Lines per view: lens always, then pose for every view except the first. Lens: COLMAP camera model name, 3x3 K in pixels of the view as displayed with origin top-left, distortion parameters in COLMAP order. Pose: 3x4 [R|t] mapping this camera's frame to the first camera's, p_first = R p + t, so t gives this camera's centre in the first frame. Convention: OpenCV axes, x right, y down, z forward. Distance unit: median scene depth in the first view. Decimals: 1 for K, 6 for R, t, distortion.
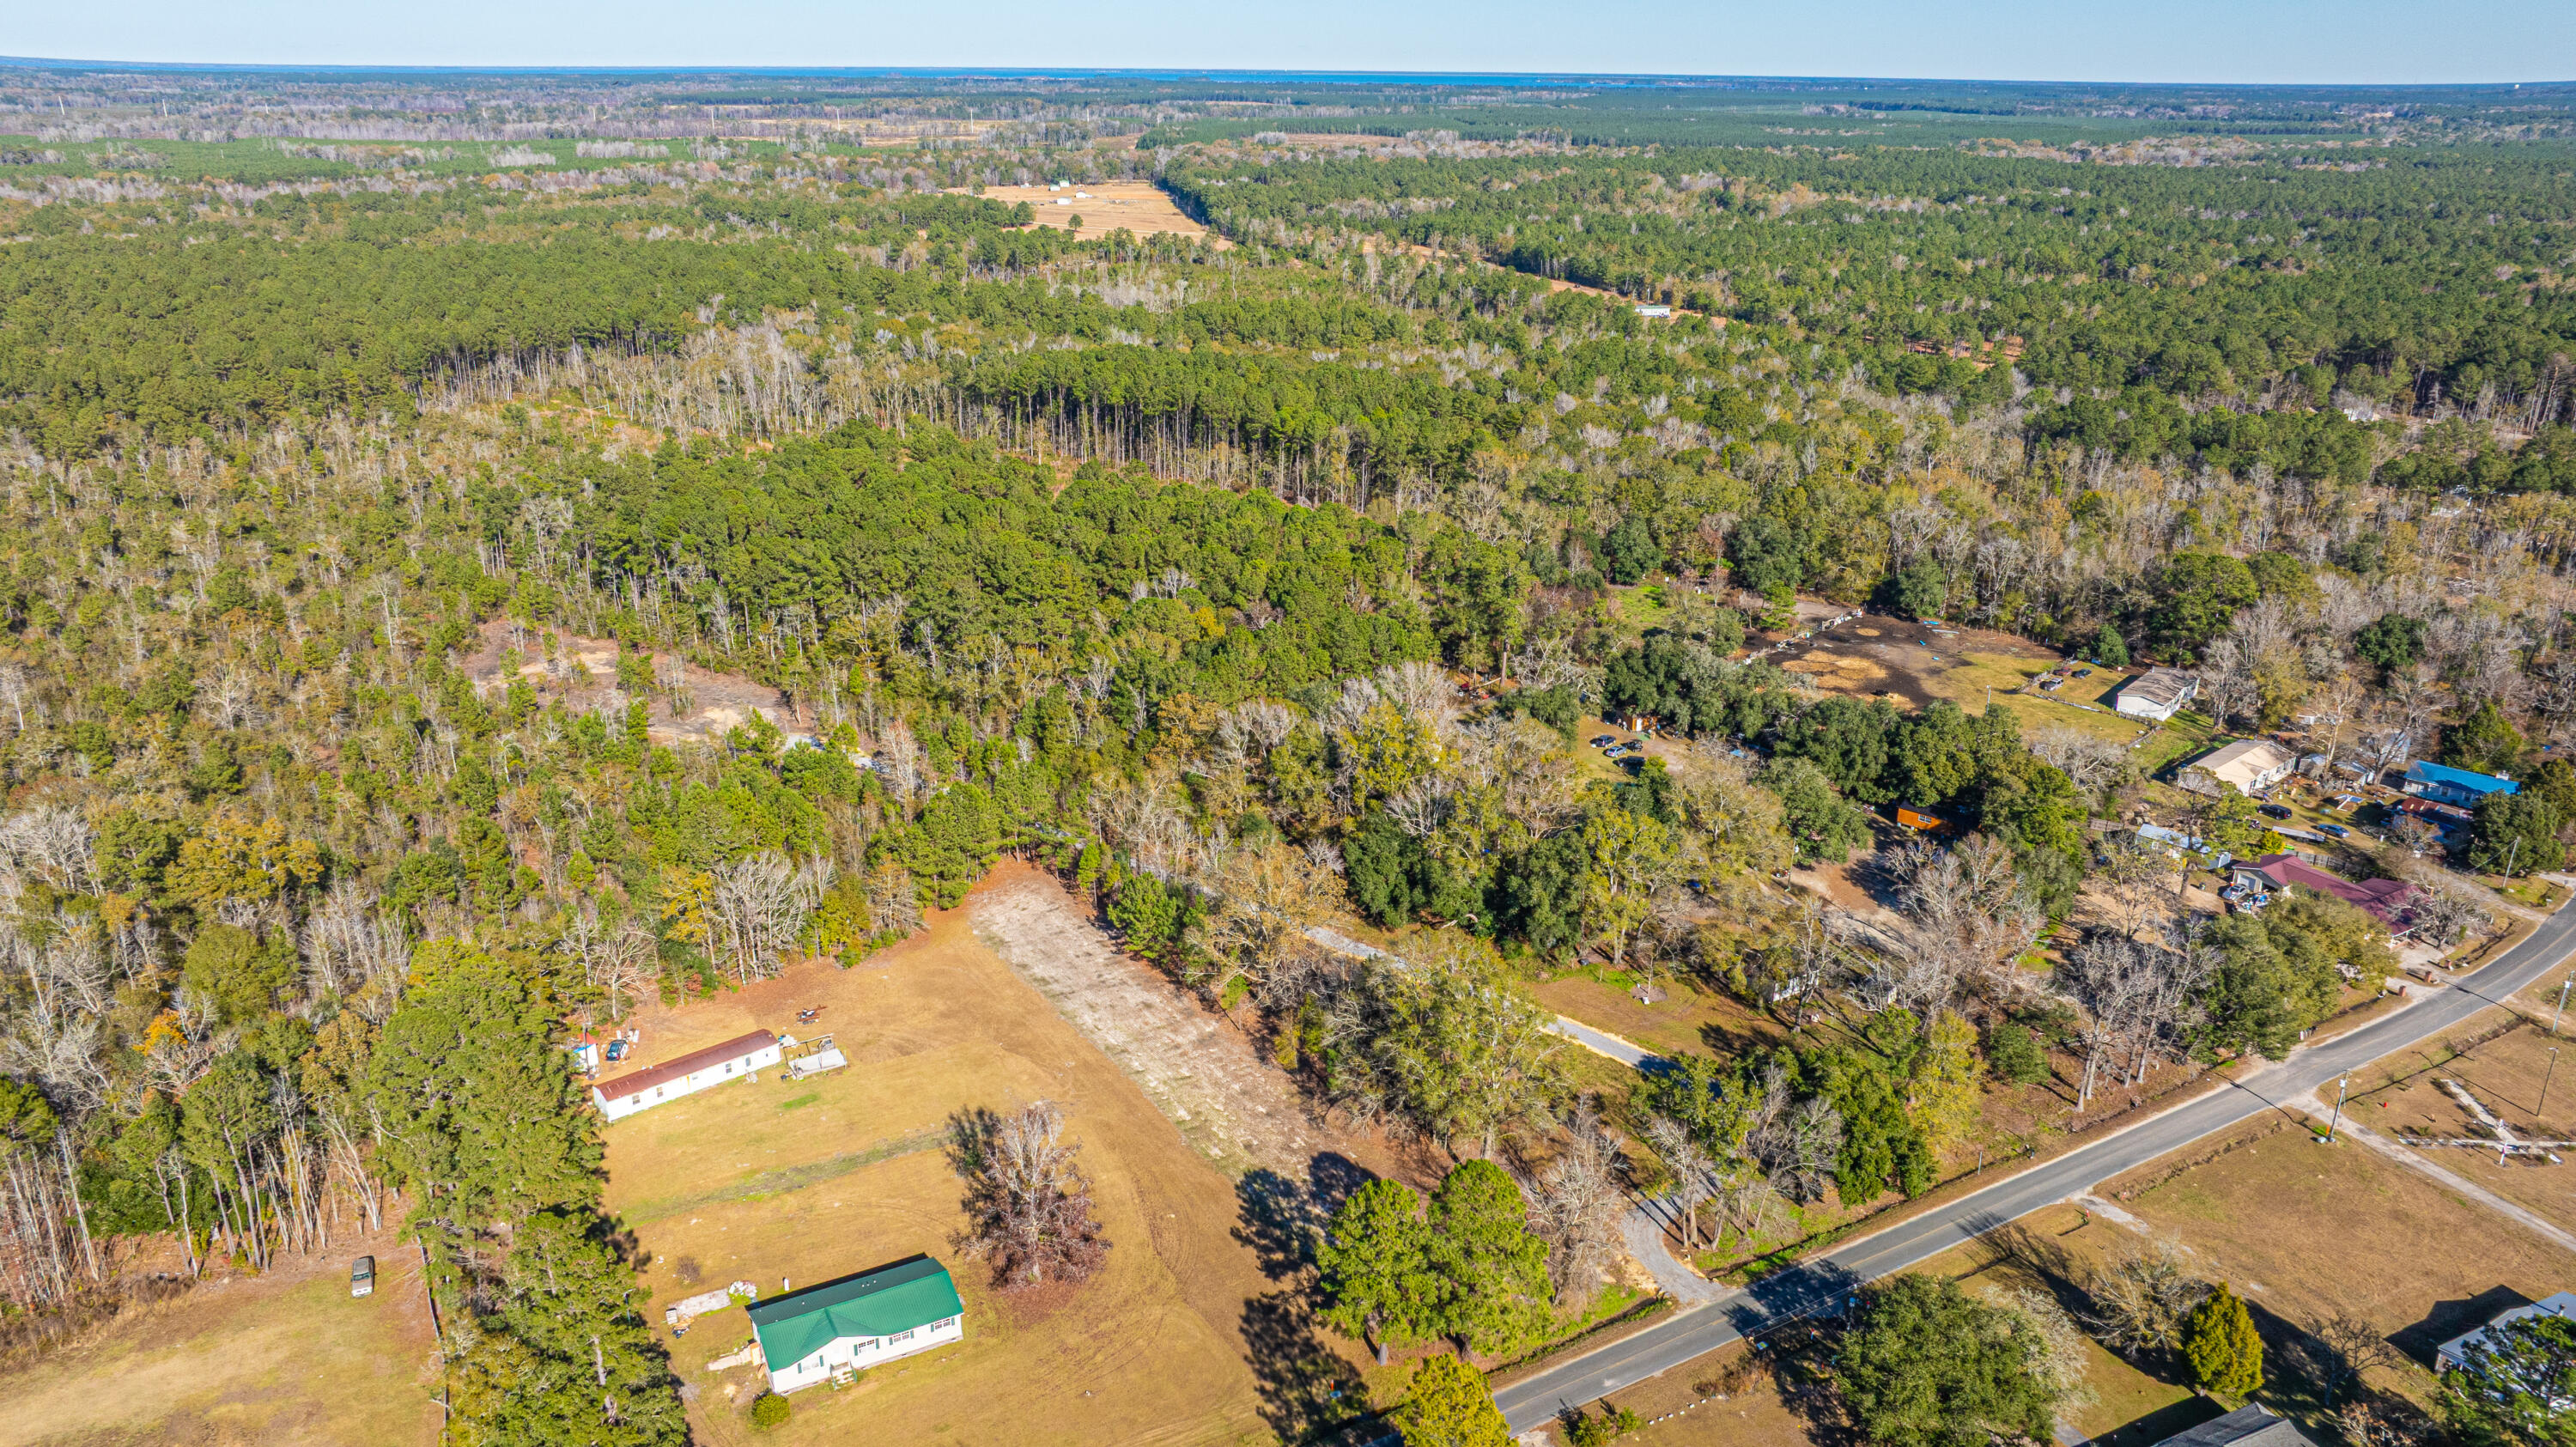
lens RADIAL K [[1814.9, 0, 1300.7], [0, 1814.9, 732.4], [0, 0, 1]] dist [-0.038251, 0.039190]
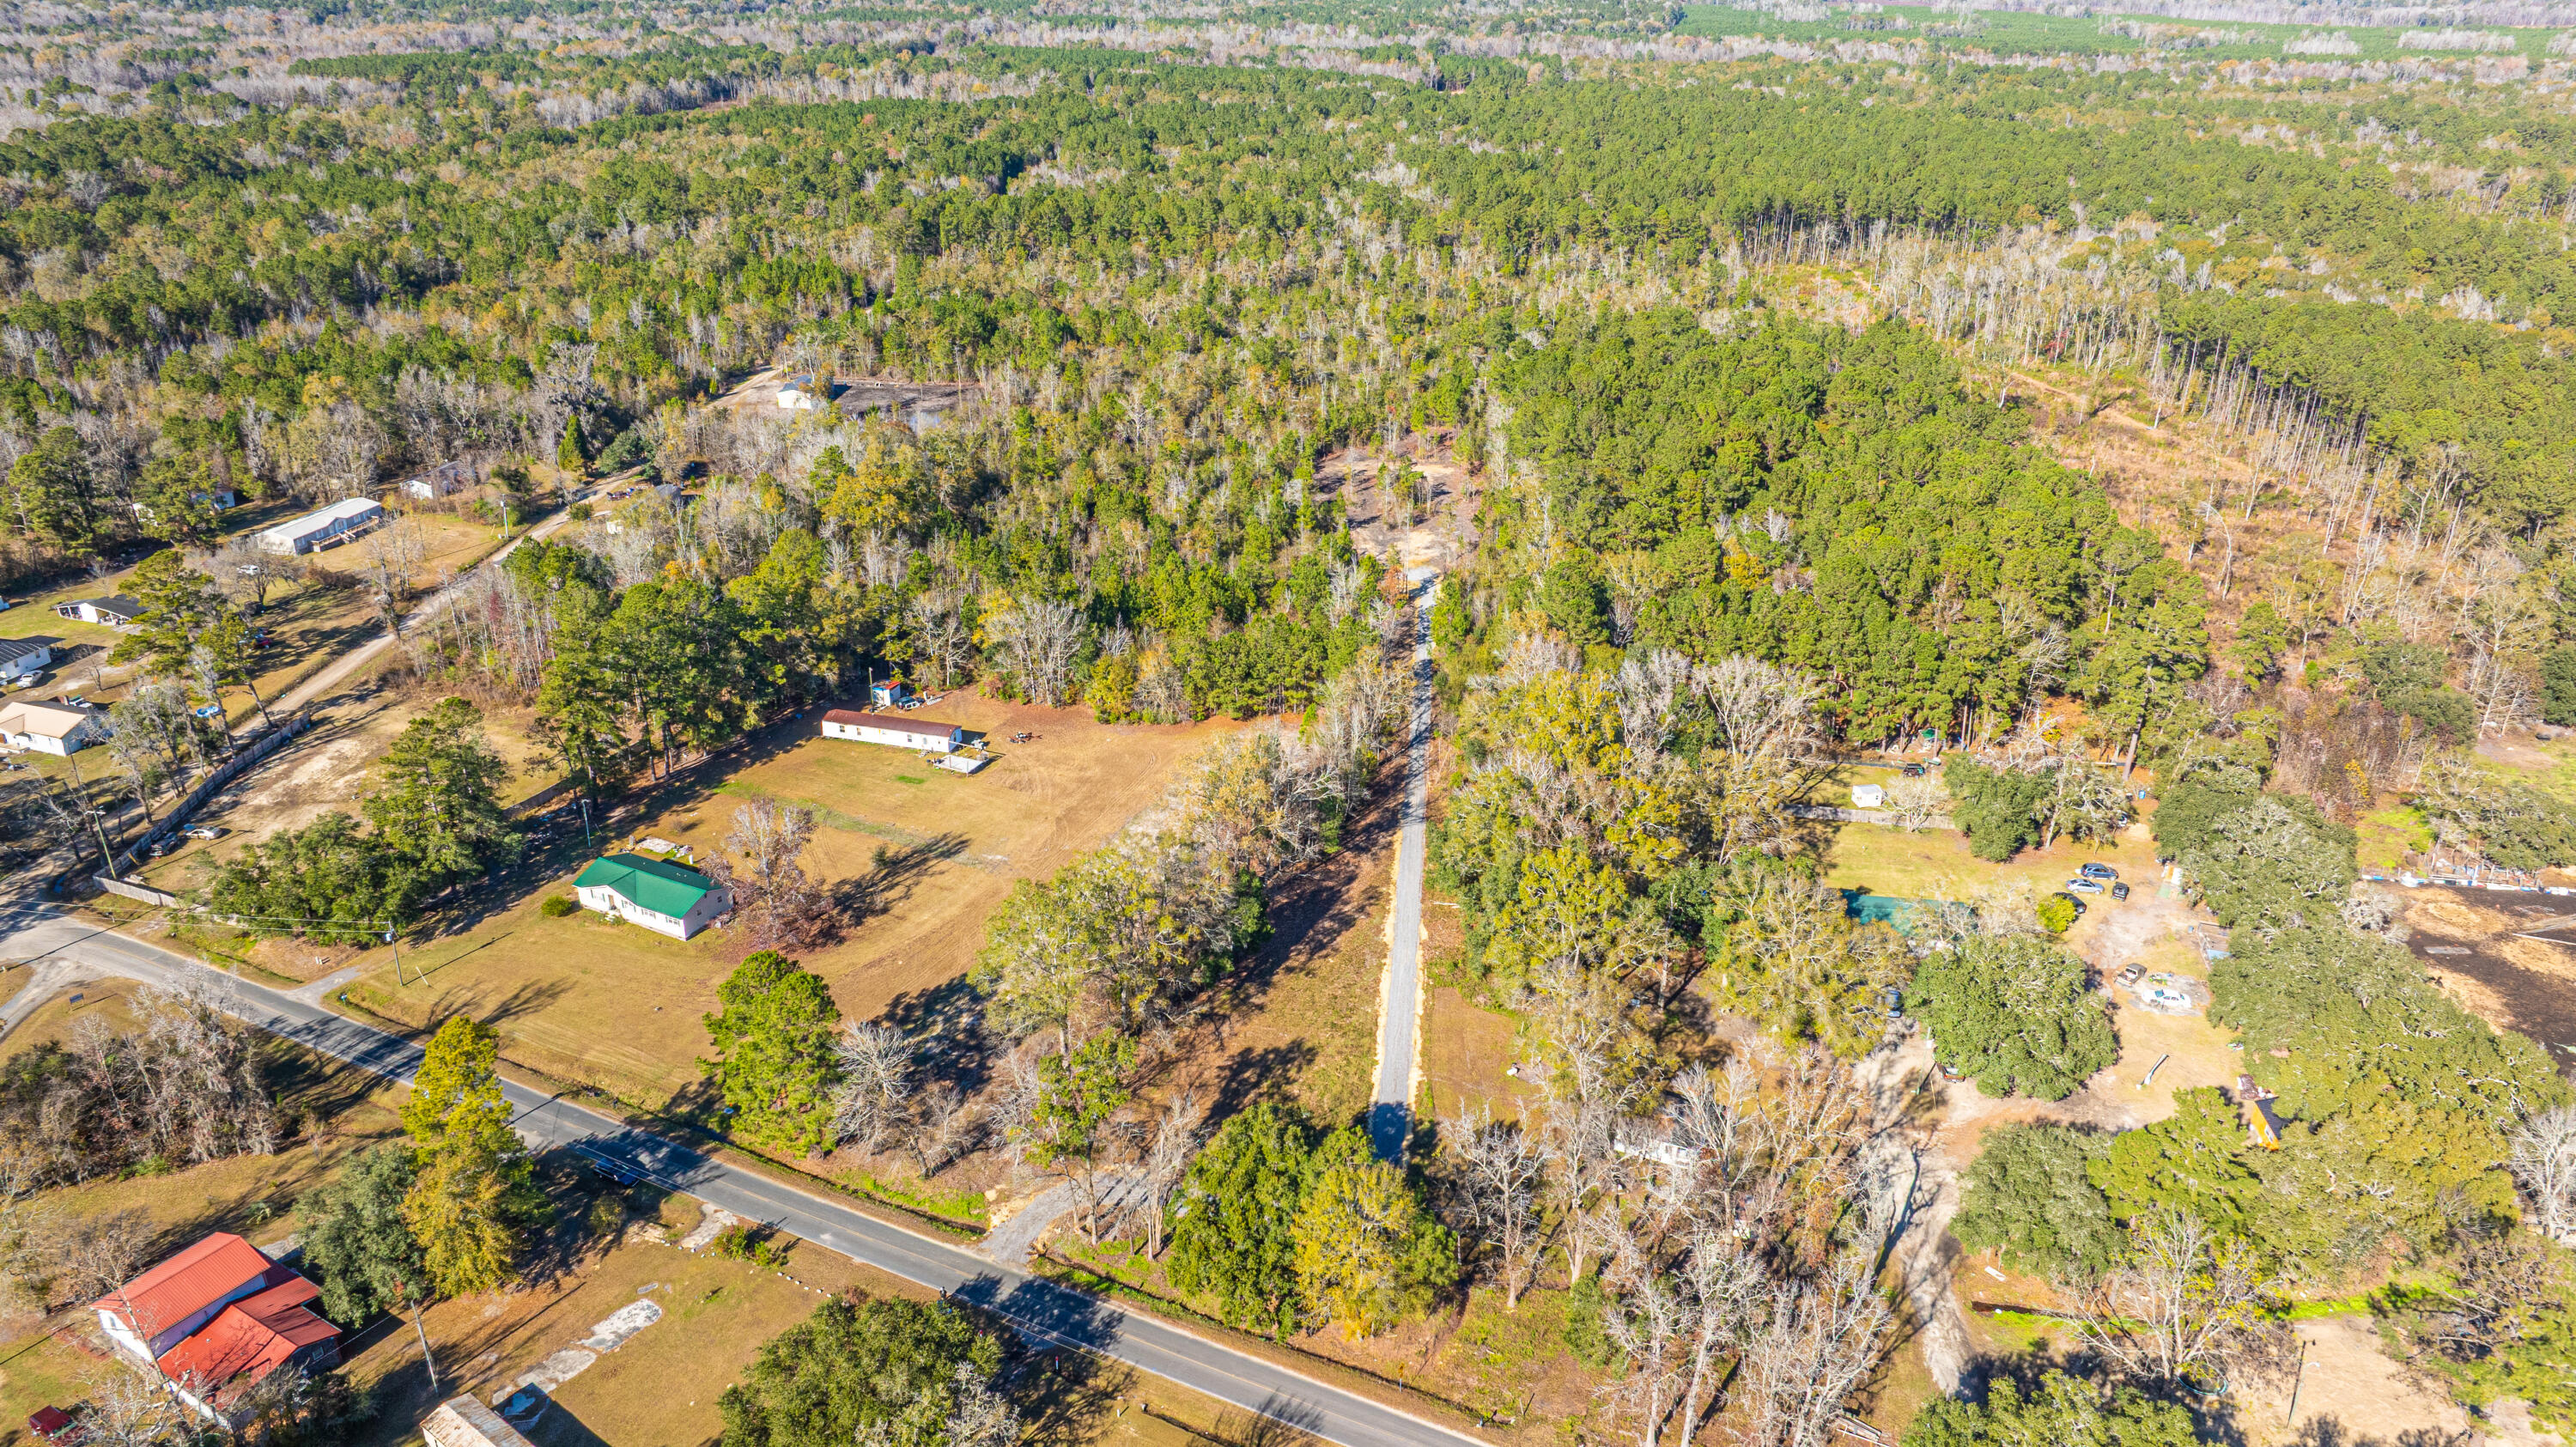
lens RADIAL K [[1814.9, 0, 1300.2], [0, 1814.9, 738.3], [0, 0, 1]] dist [-0.038251, 0.039190]
pose [[0.559798, 0.340556, -0.755412, 0.500984], [-0.294421, 0.933901, 0.202842, -0.095355], [0.774559, 0.108859, 0.623063, 0.270993]]
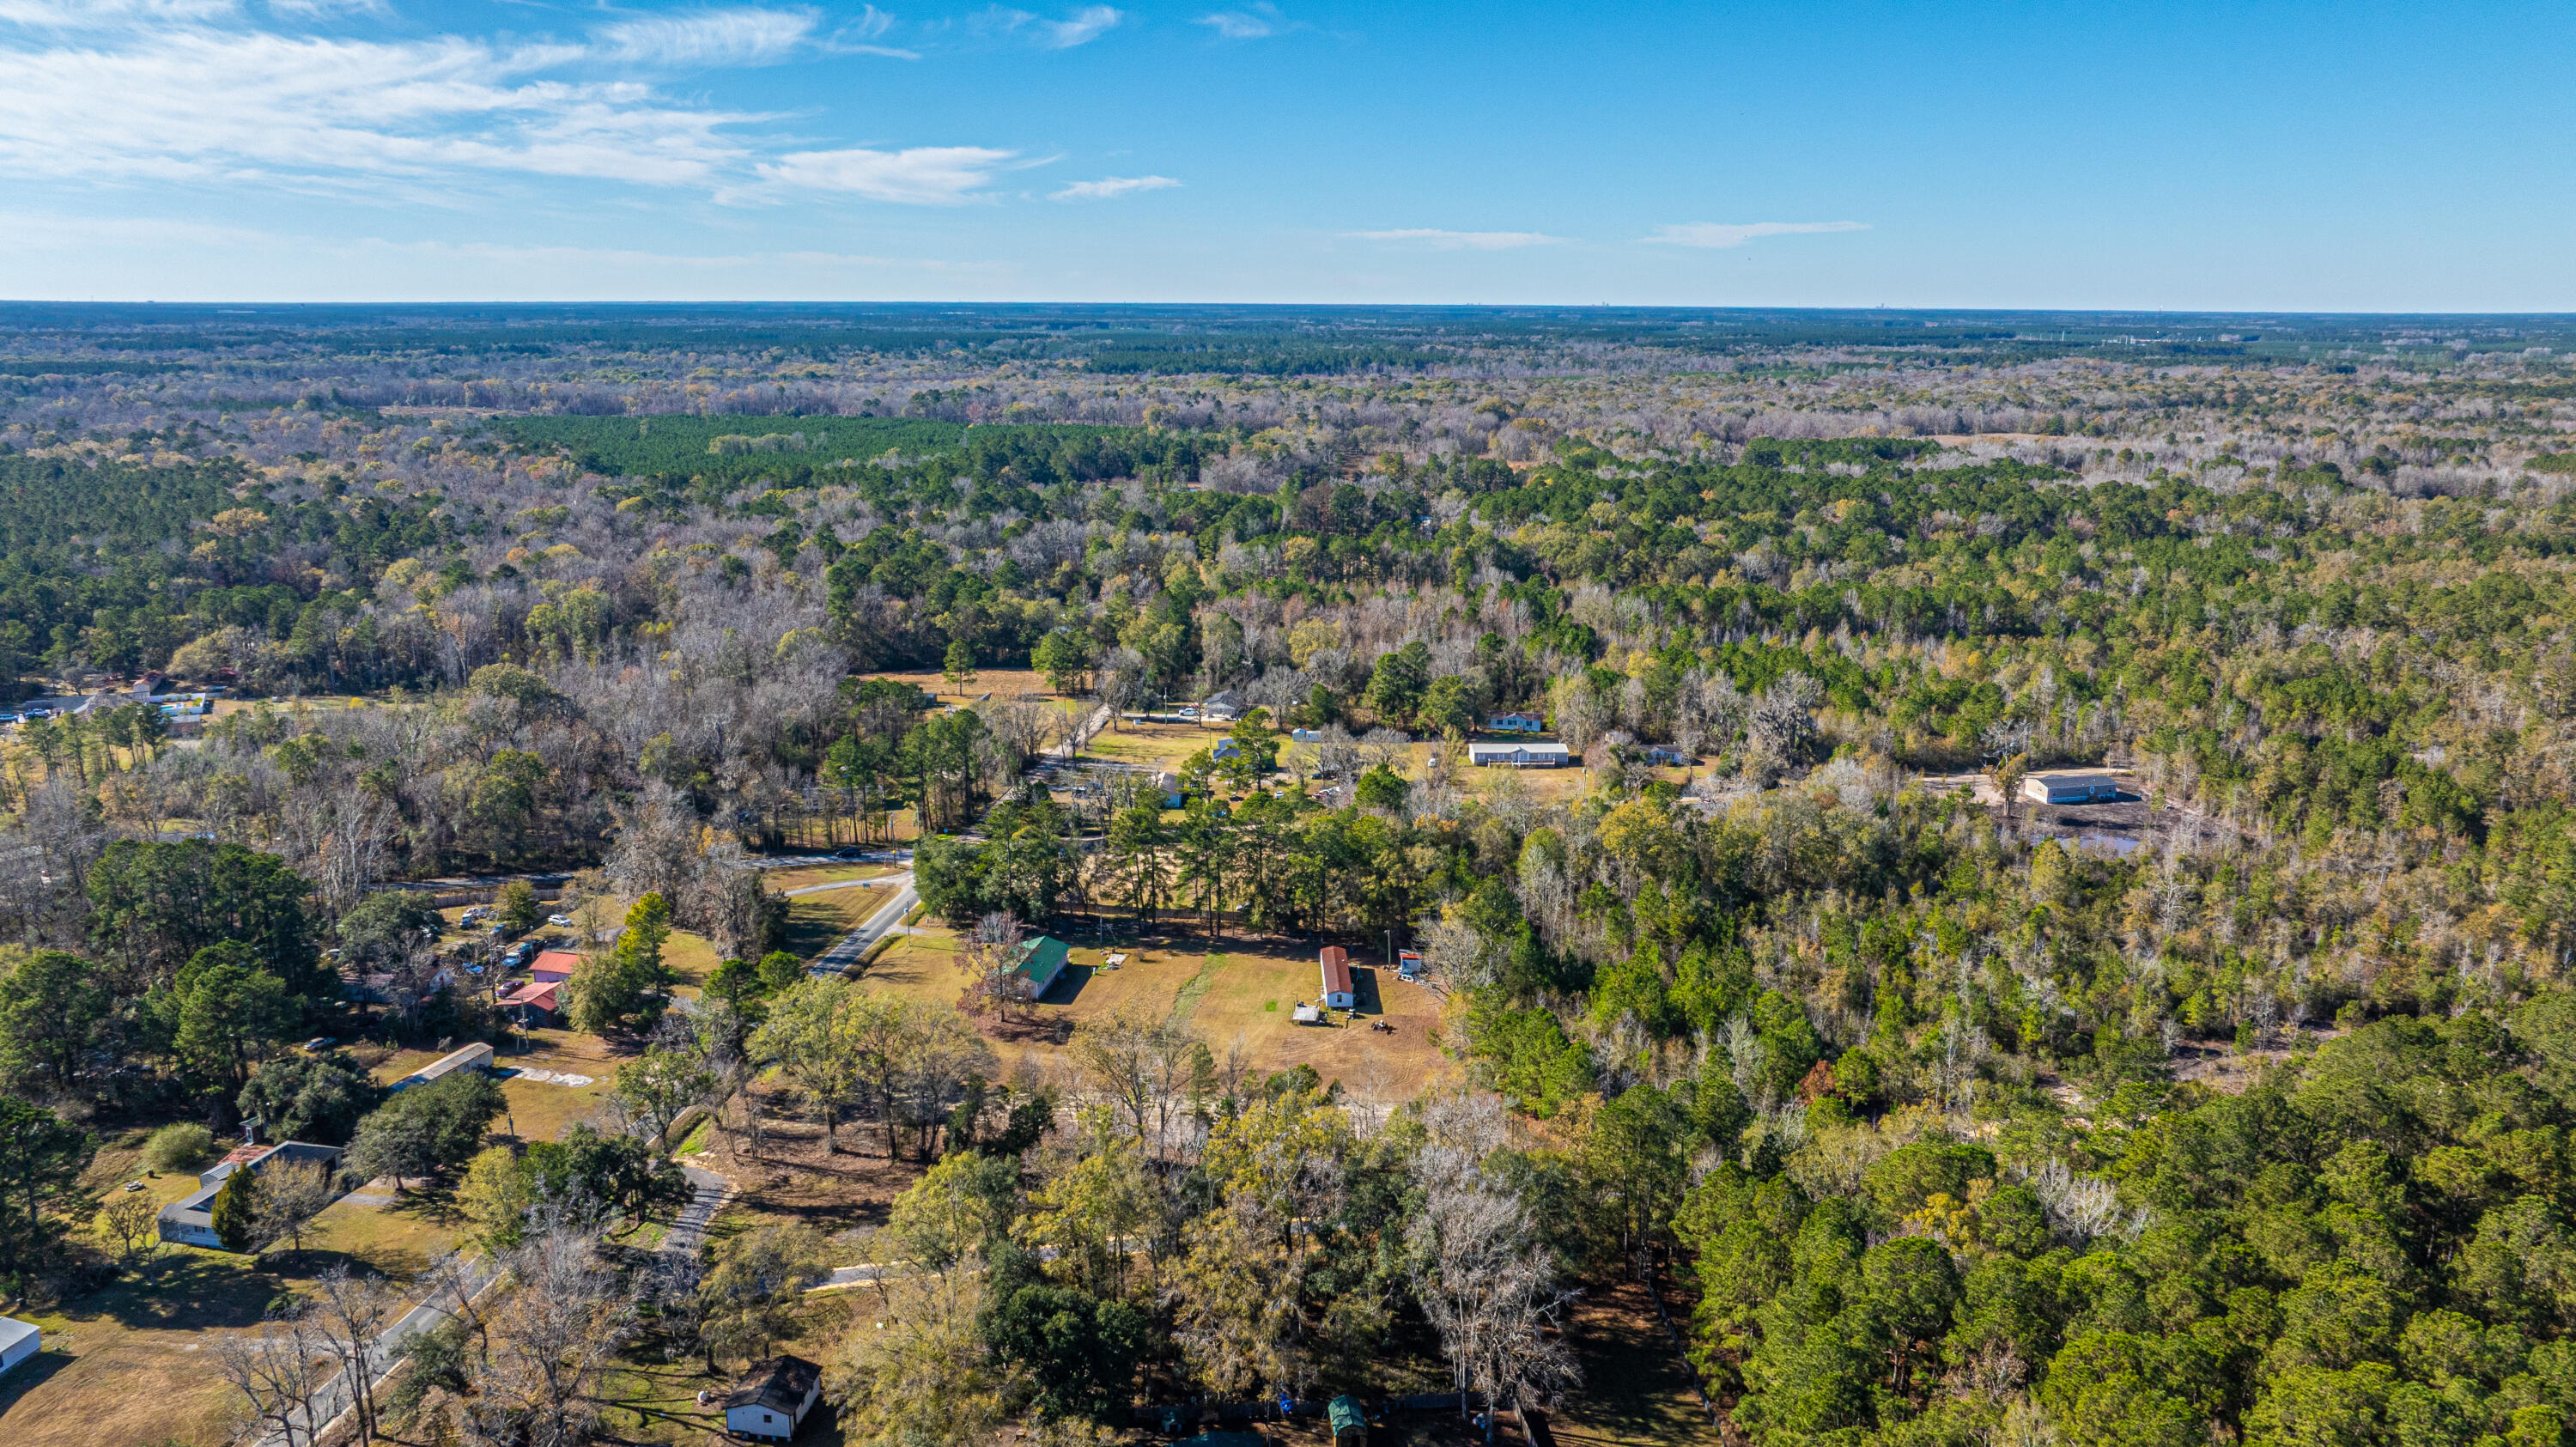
lens RADIAL K [[1814.9, 0, 1291.0], [0, 1814.9, 710.5], [0, 0, 1]] dist [-0.038251, 0.039190]
pose [[-0.626146, 0.161421, -0.762814, 0.484370], [-0.280449, 0.866233, 0.413508, -0.375335], [0.727523, 0.472847, -0.497118, 1.013365]]
